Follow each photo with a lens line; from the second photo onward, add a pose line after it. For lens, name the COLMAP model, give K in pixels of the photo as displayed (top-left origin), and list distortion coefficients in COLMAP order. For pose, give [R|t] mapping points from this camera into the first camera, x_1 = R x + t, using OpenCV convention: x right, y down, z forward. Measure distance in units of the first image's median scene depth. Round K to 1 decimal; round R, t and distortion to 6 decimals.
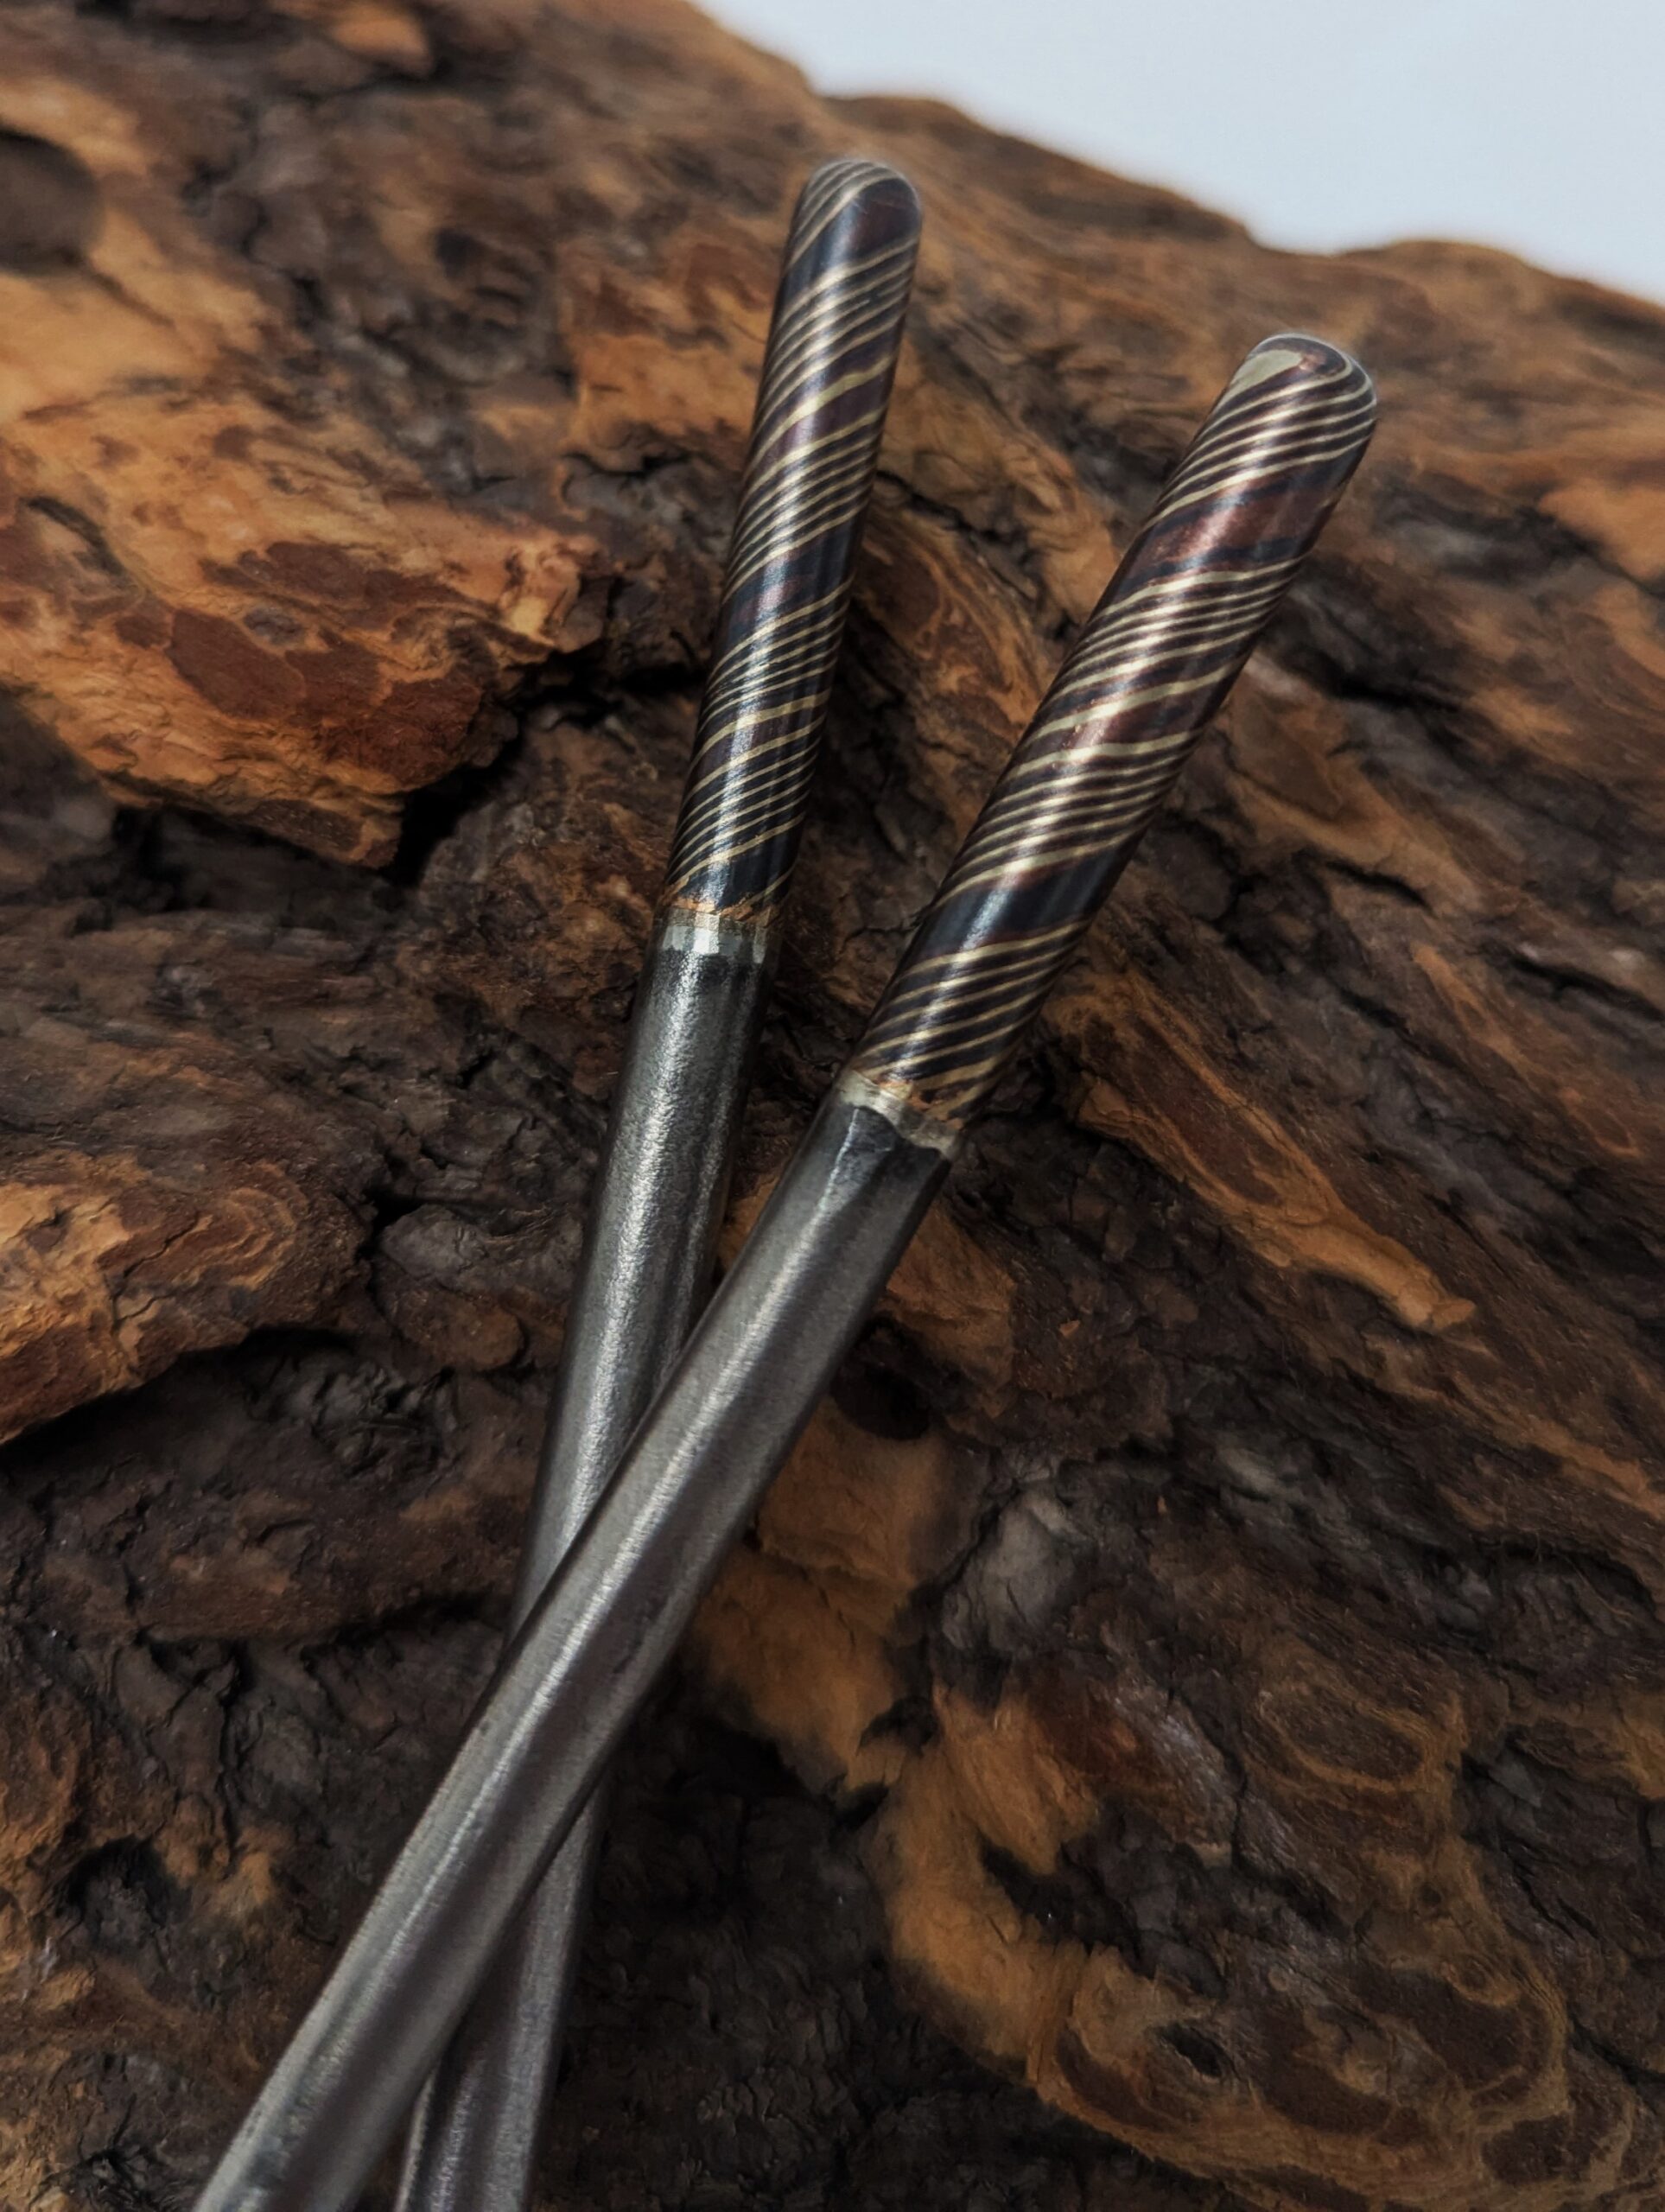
lens RADIAL K [[2365.2, 0, 831.1], [0, 2365.2, 743.1], [0, 0, 1]] dist [-0.084321, 0.051919]
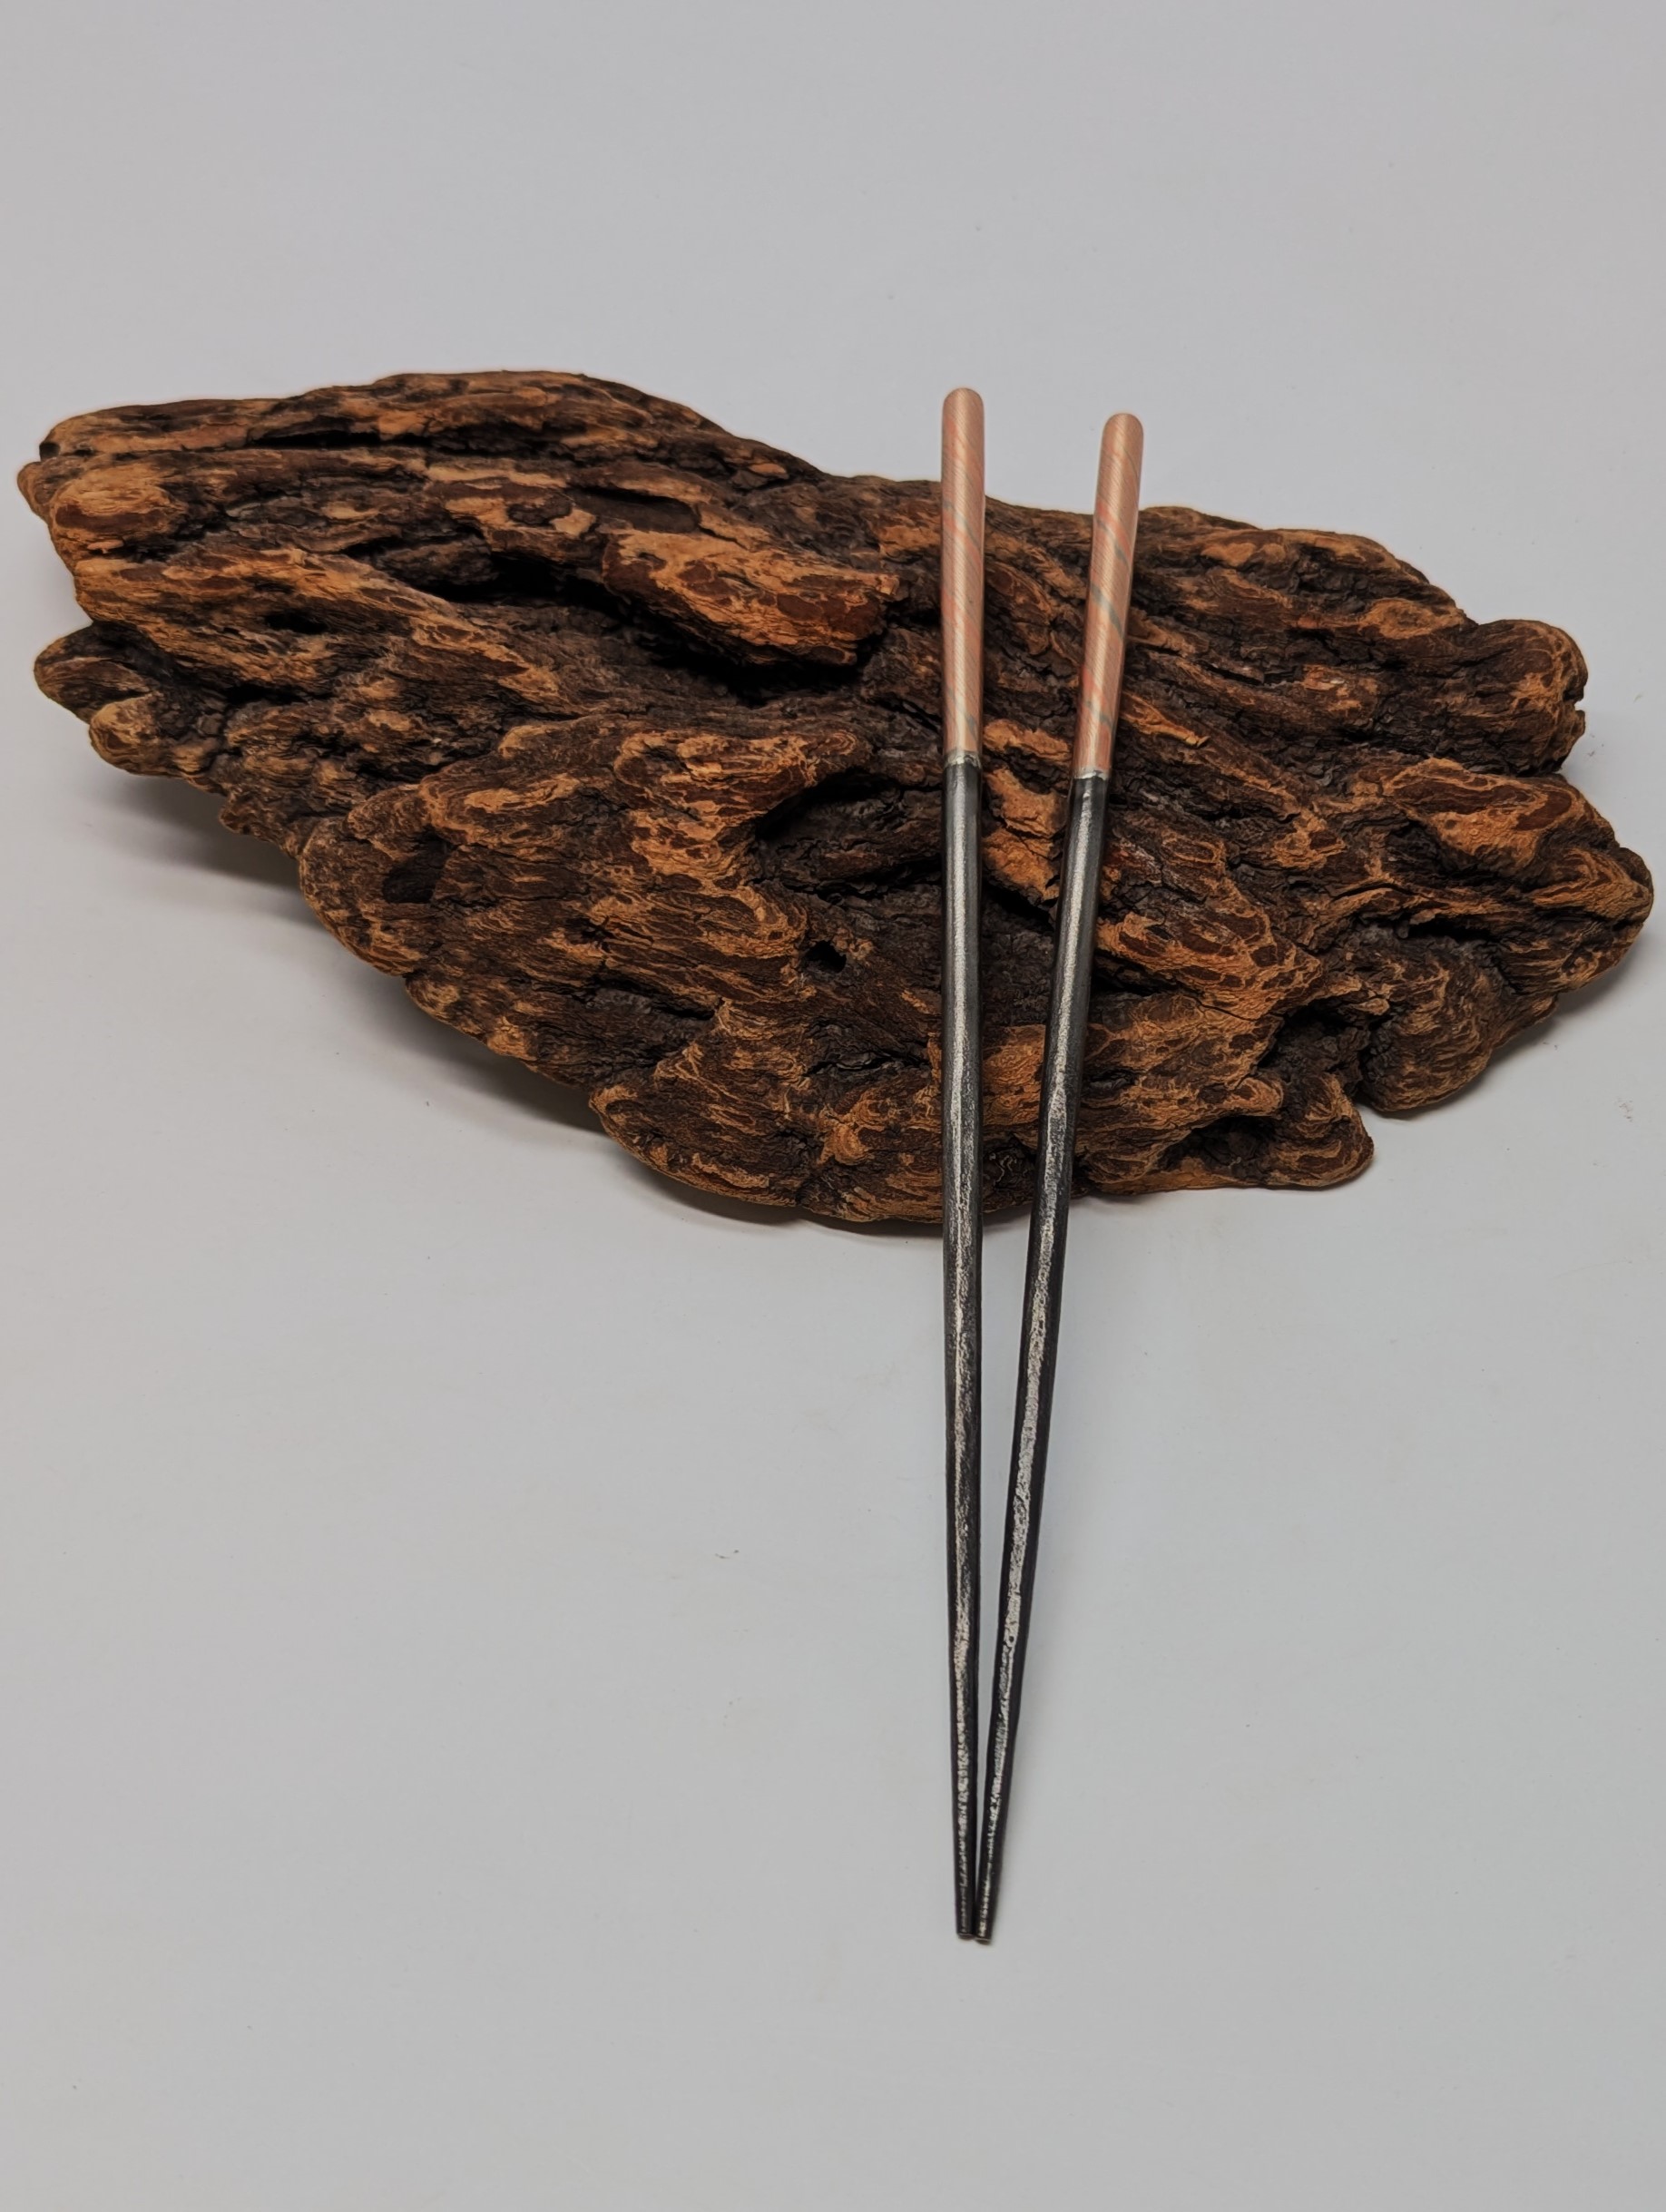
lens RADIAL K [[2614.8, 0, 1036.9], [0, 2614.8, 1233.5], [0, 0, 1]] dist [0.184332, -0.910221]
pose [[0.982270, -0.126603, 0.138269, -0.538459], [0.152696, 0.968180, -0.198273, 1.544383], [-0.108768, 0.215870, 0.970345, -2.314070]]
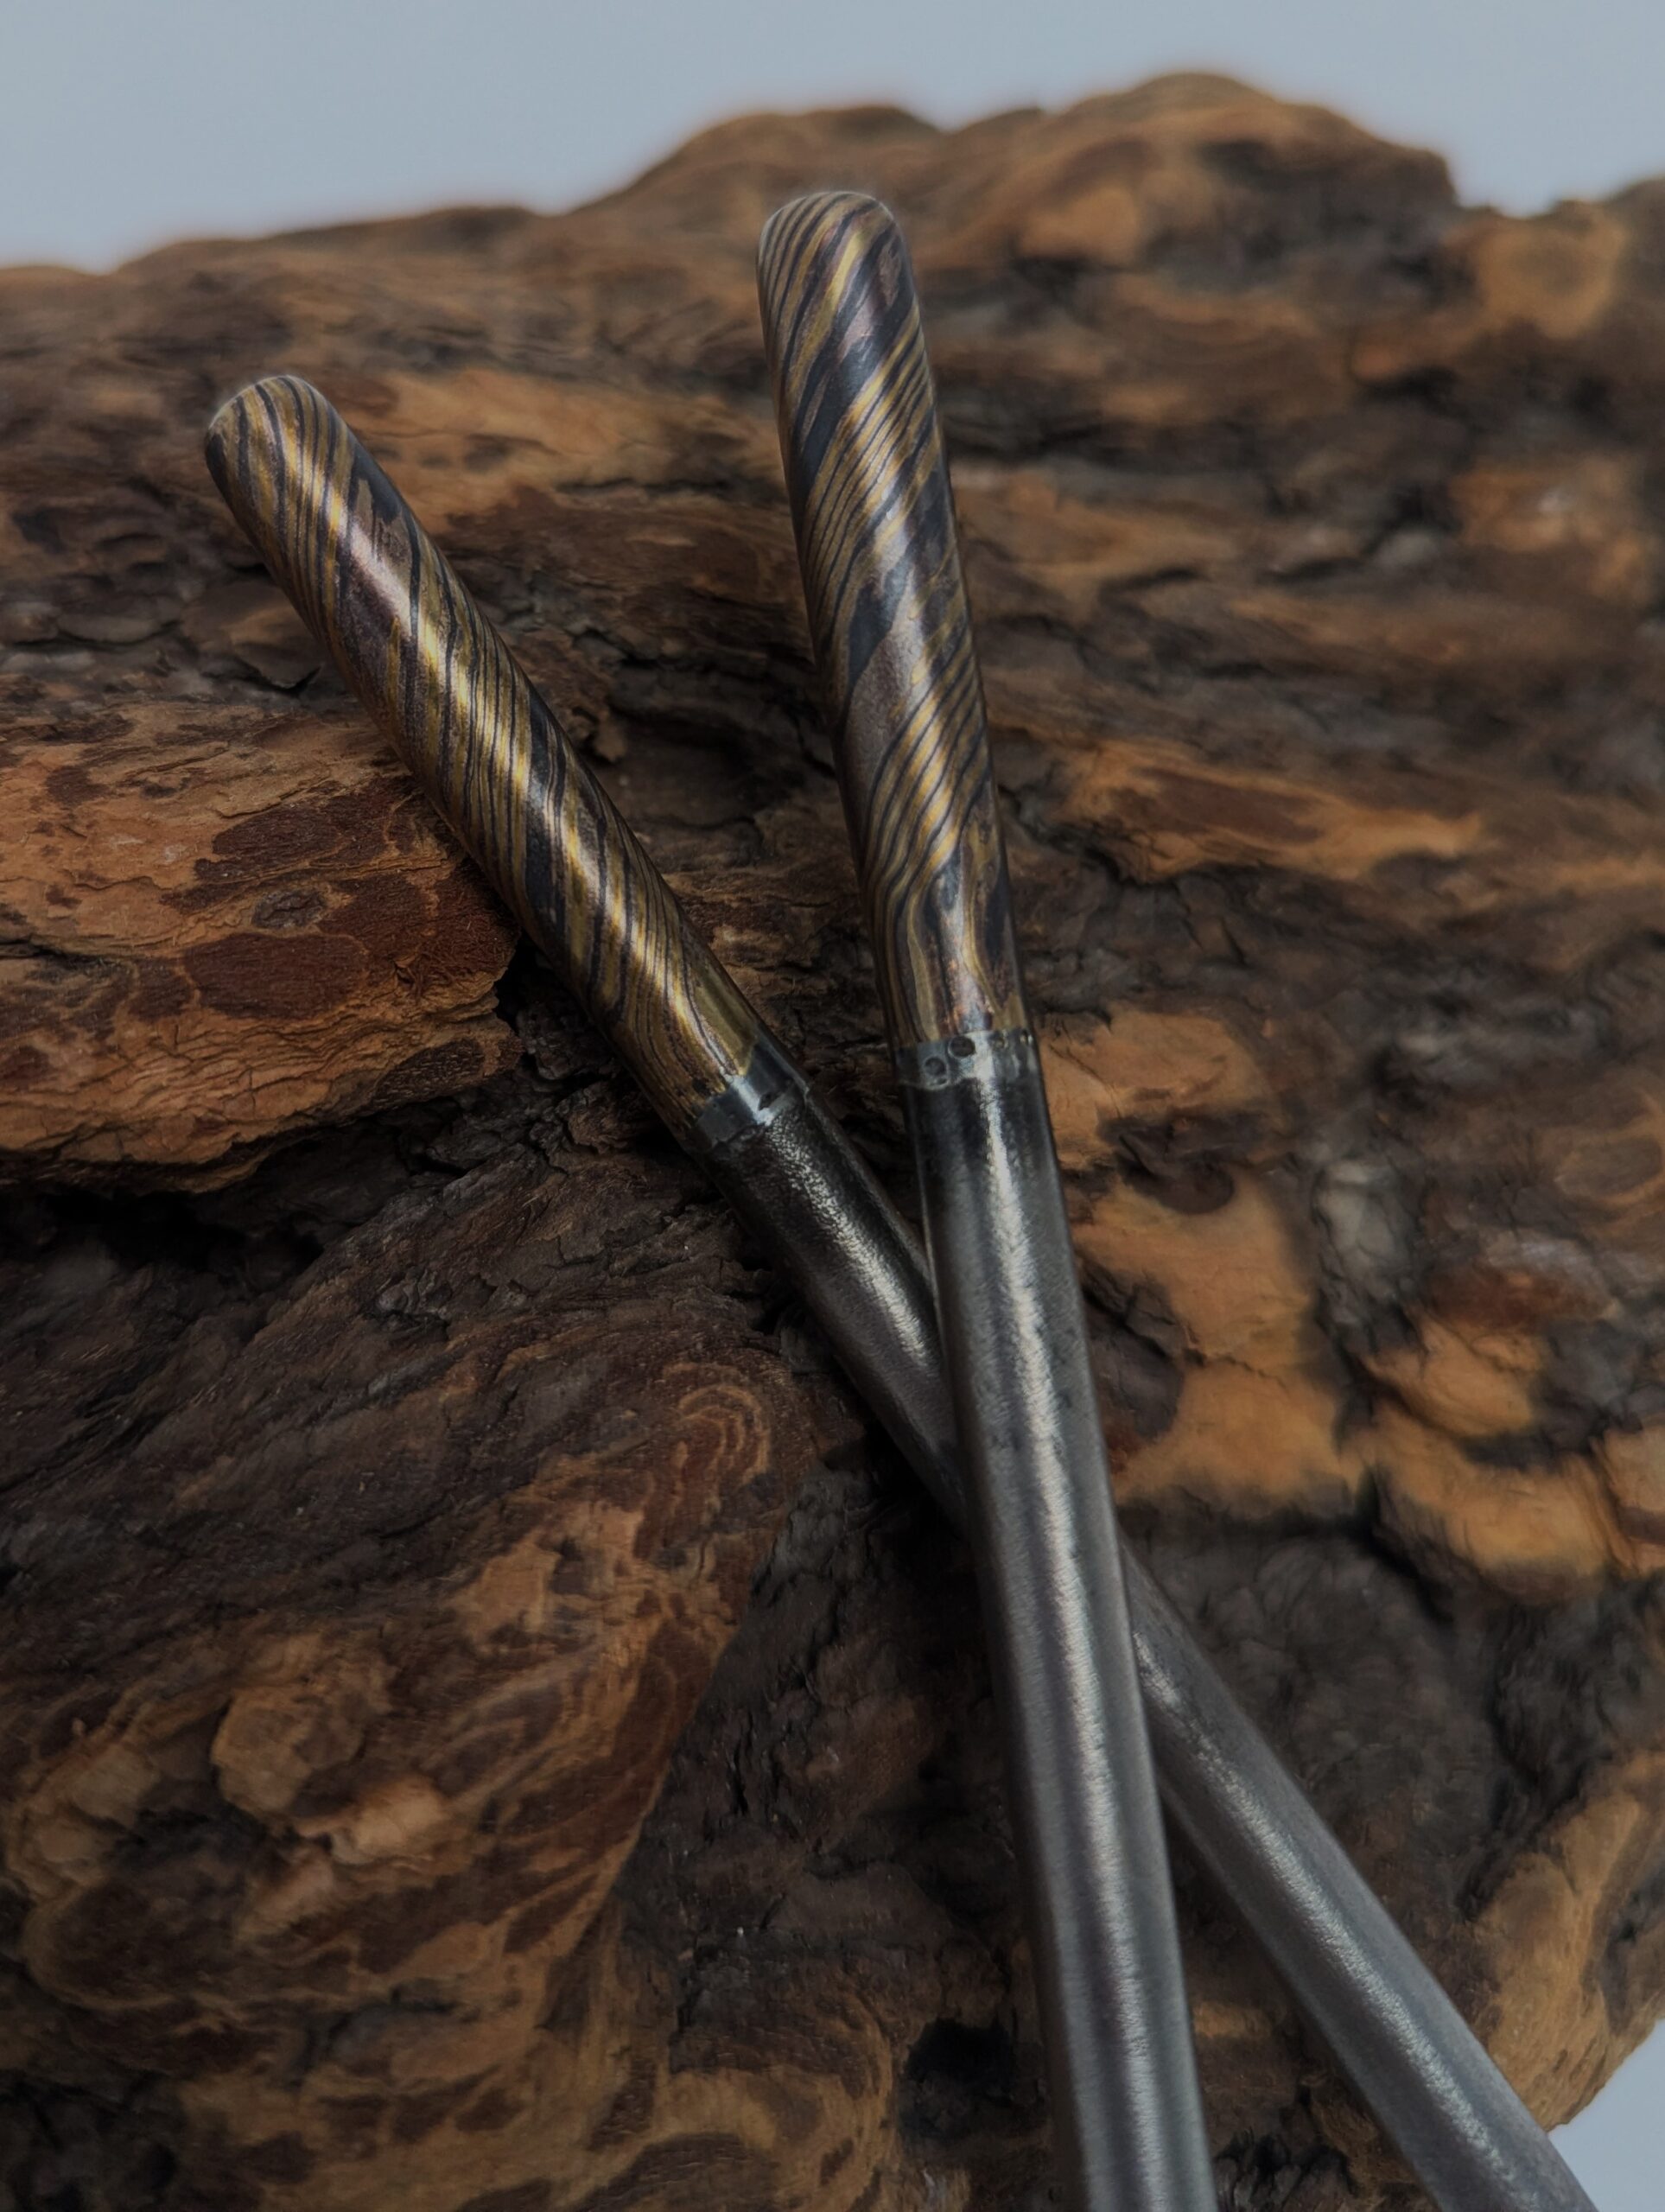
lens RADIAL K [[2117.2, 0, 608.5], [0, 2117.2, 916.0], [0, 0, 1]] dist [-0.121664, 0.123437]
pose [[0.741517, -0.547104, 0.388369, -0.459982], [0.536709, 0.831045, 0.145968, -0.099296], [-0.402612, 0.100204, 0.909870, 0.220599]]
